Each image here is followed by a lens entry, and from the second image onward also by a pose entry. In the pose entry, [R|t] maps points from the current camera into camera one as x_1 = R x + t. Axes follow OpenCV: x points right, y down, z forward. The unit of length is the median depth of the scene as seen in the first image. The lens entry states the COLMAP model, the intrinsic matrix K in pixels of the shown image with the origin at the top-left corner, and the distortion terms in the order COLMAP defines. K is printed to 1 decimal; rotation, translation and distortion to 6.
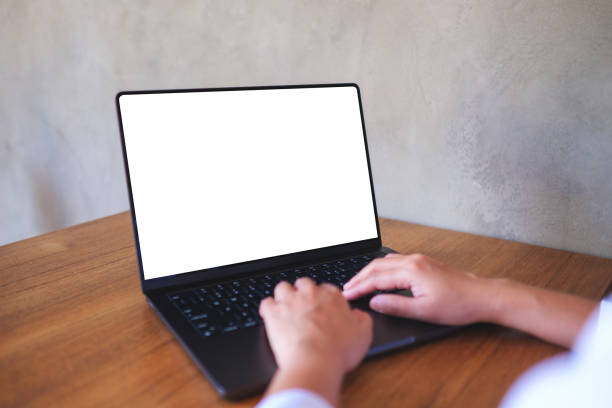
lens RADIAL K [[636.1, 0, 306.0], [0, 636.1, 204.0], [0, 0, 1]] dist [-0.045348, 0.044588]
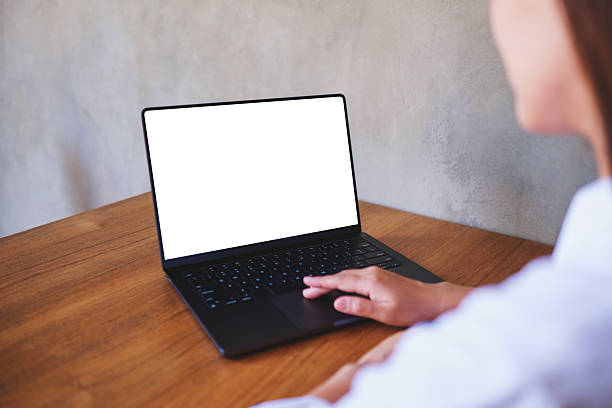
lens RADIAL K [[636.1, 0, 306.0], [0, 636.1, 204.0], [0, 0, 1]] dist [-0.045348, 0.044588]
pose [[0.999532, 0.017525, -0.025079, 0.042566], [-0.015665, 0.997243, 0.072533, -0.067788], [0.026281, -0.072106, 0.997051, -0.184636]]
